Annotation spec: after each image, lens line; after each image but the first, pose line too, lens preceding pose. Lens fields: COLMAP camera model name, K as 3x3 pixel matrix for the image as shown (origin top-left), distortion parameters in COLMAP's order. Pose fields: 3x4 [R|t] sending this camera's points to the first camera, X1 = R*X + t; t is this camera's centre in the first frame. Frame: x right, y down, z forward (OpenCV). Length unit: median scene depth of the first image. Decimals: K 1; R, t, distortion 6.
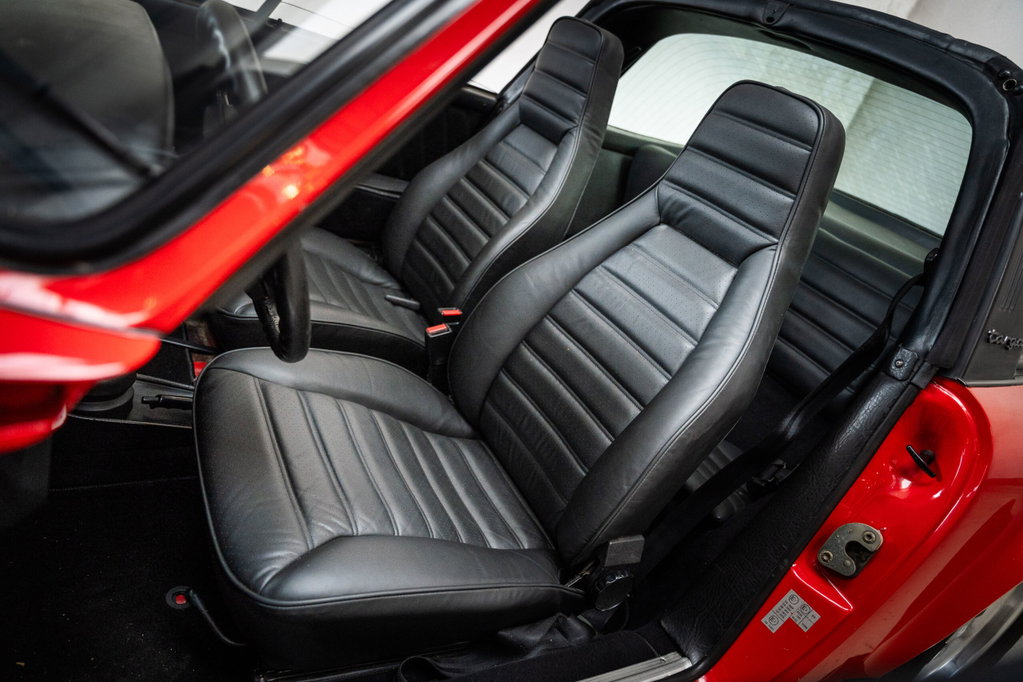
lens RADIAL K [[705.9, 0, 511.5], [0, 705.9, 341.0], [0, 0, 1]] dist [-0.004769, -0.001193]
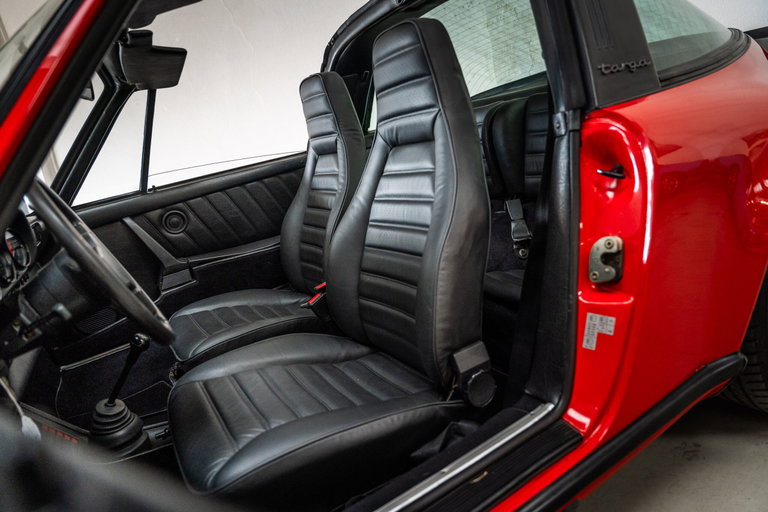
lens RADIAL K [[529.9, 0, 384.0], [0, 529.9, 256.0], [0, 0, 1]] dist [-0.004769, -0.001193]
pose [[0.836404, -0.531592, -0.133563, 0.261981], [0.497008, 0.838302, -0.224128, 0.286837], [0.231110, 0.121079, 0.965364, -0.017503]]
